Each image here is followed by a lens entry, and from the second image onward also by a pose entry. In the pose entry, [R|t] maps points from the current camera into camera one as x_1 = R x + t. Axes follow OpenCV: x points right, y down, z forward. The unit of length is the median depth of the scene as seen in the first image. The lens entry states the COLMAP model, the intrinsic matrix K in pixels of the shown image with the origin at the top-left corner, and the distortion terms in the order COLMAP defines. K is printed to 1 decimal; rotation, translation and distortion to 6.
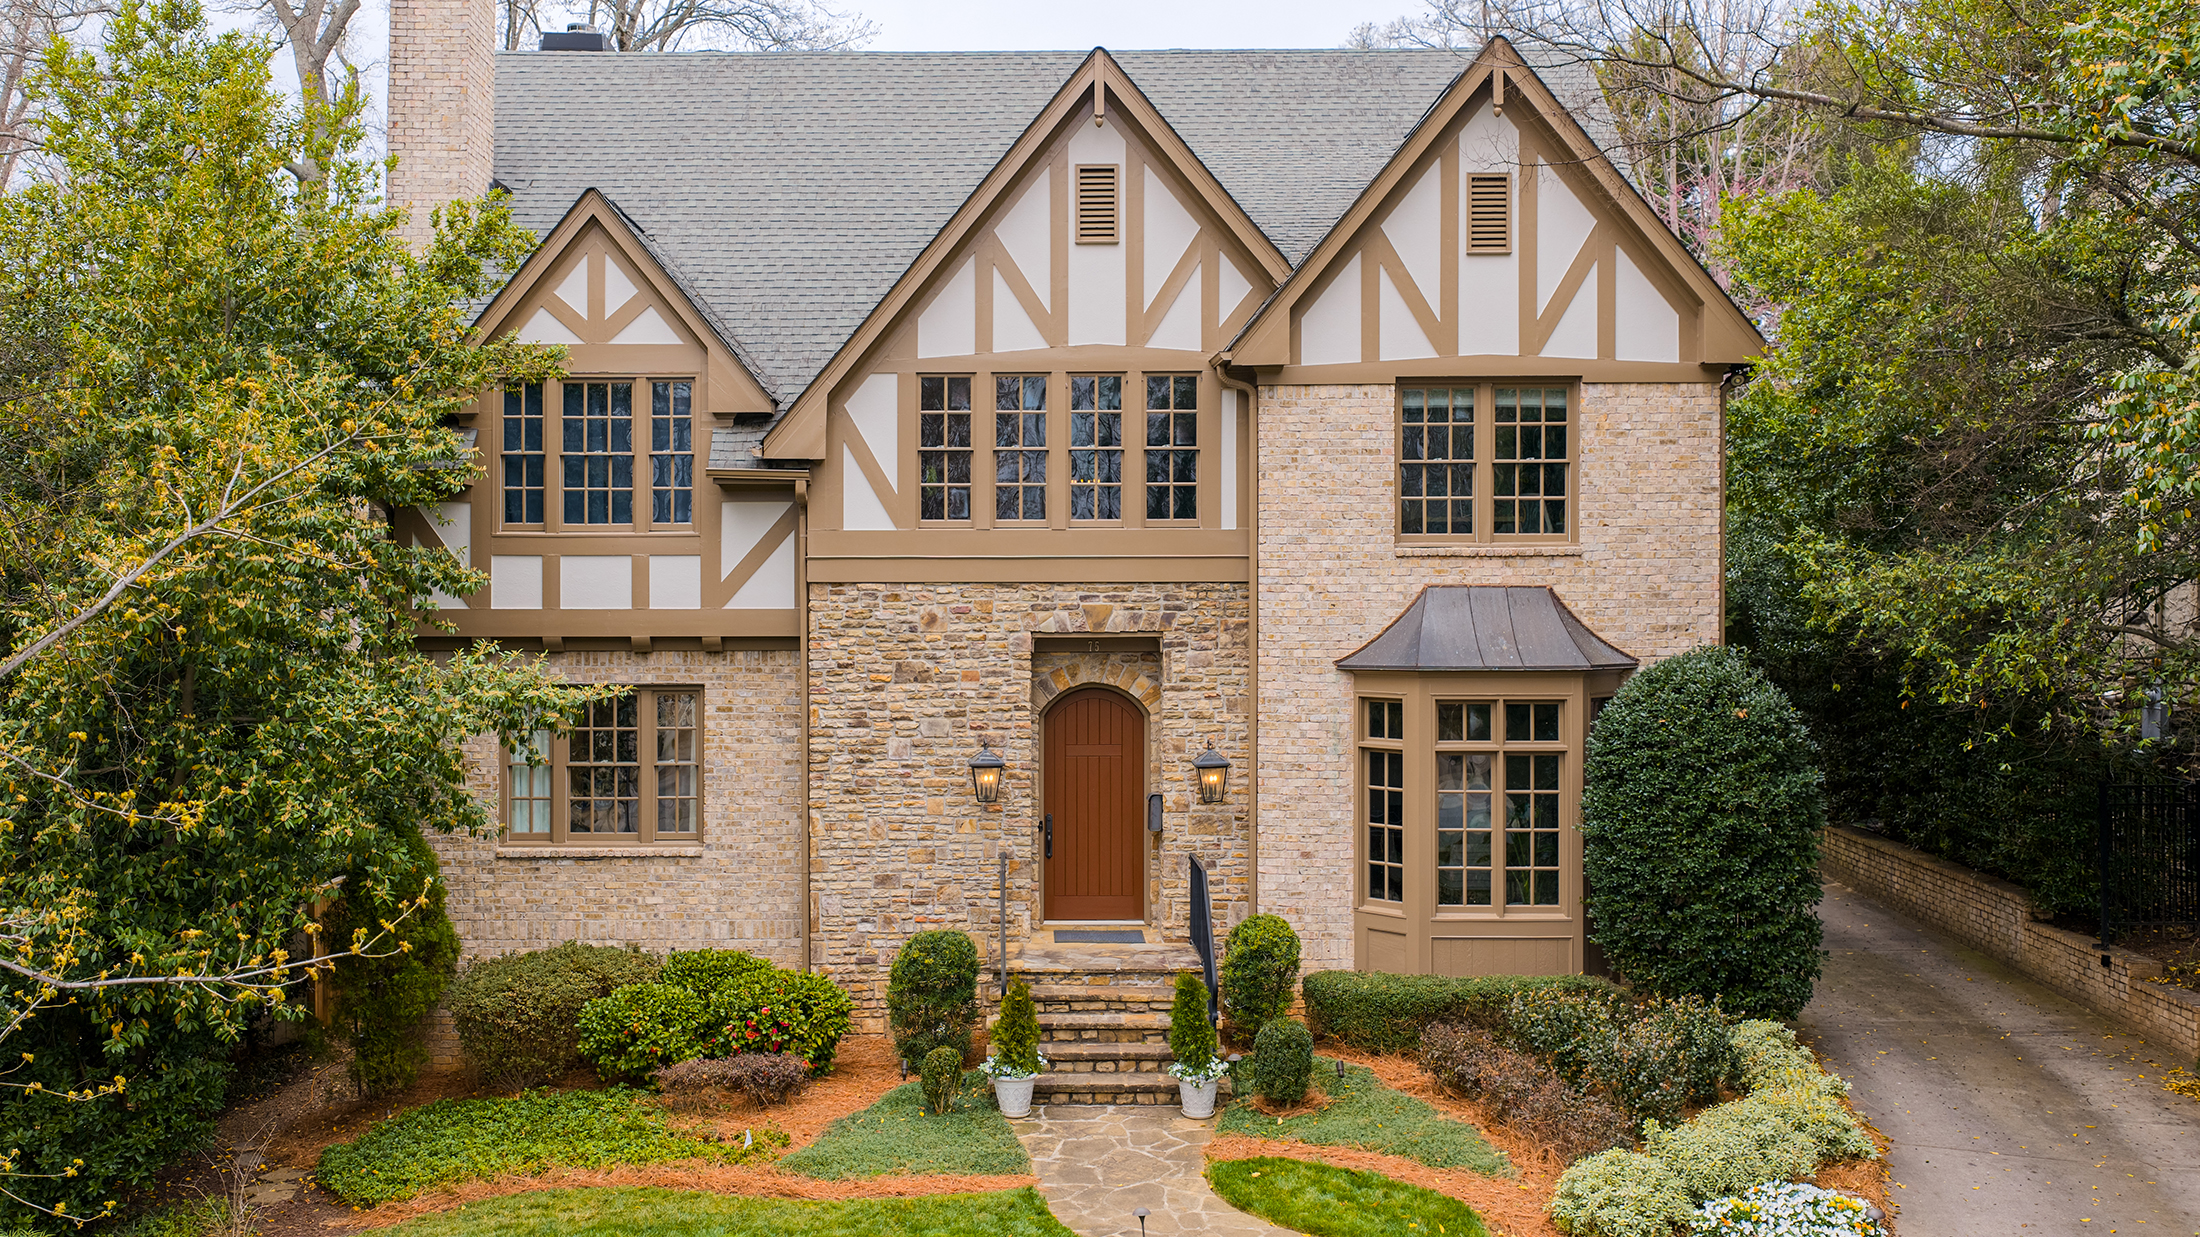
lens RADIAL K [[2007.8, 0, 1082.9], [0, 2007.8, 606.0], [0, 0, 1]] dist [0.059471, -0.004786]
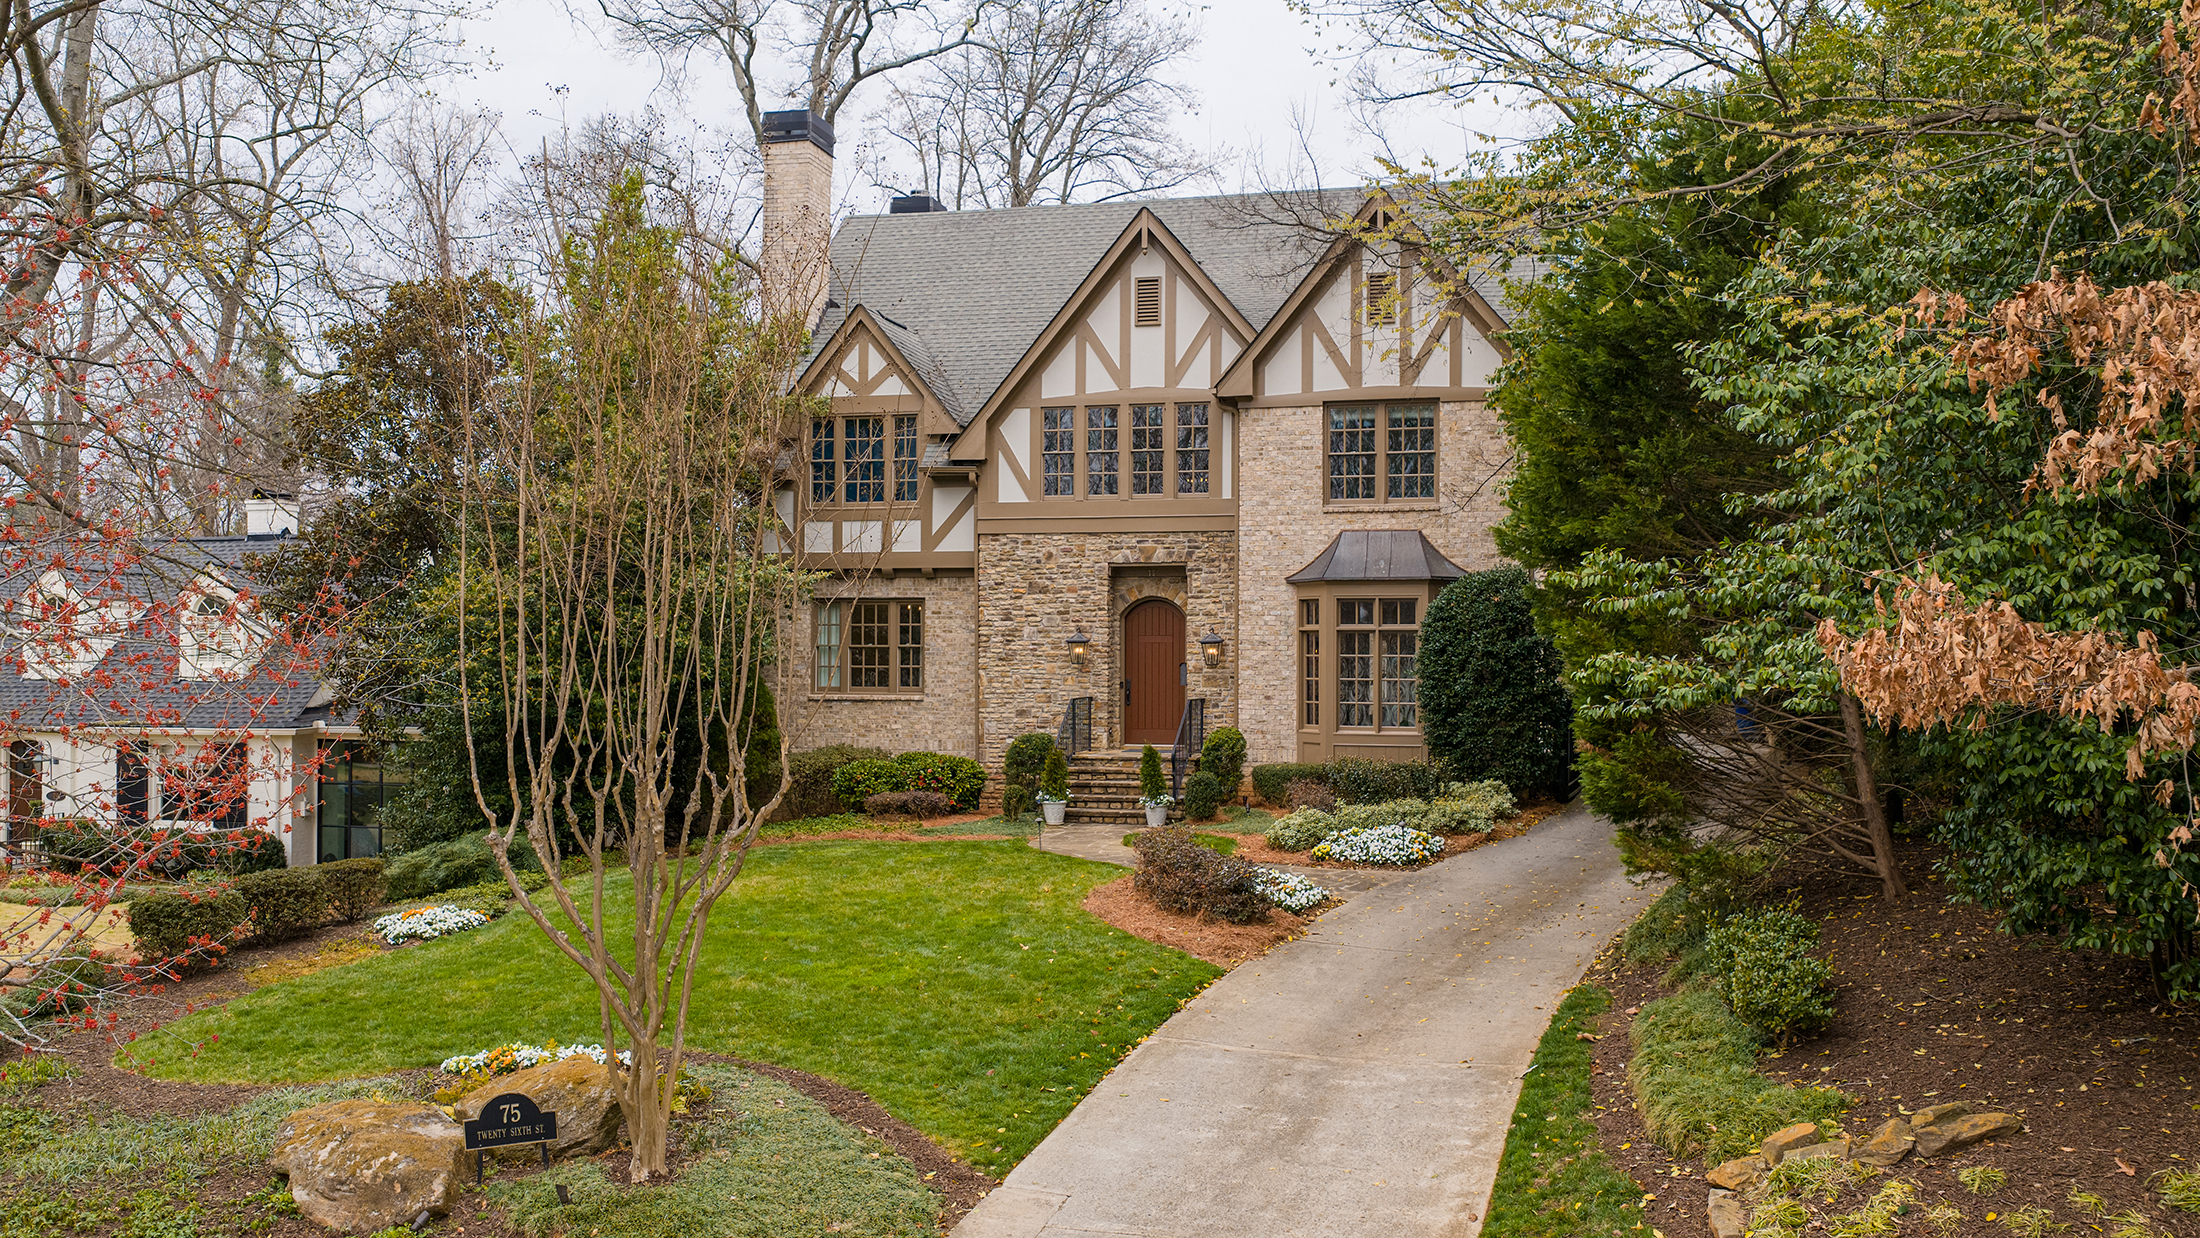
lens RADIAL K [[2007.8, 0, 1096.6], [0, 2007.8, 626.5], [0, 0, 1]] dist [0.059471, -0.004786]
pose [[0.968214, -0.000061, -0.250123, 0.377642], [-0.004835, 0.999809, -0.018962, 0.096775], [0.250076, 0.019569, 0.968028, -0.593060]]
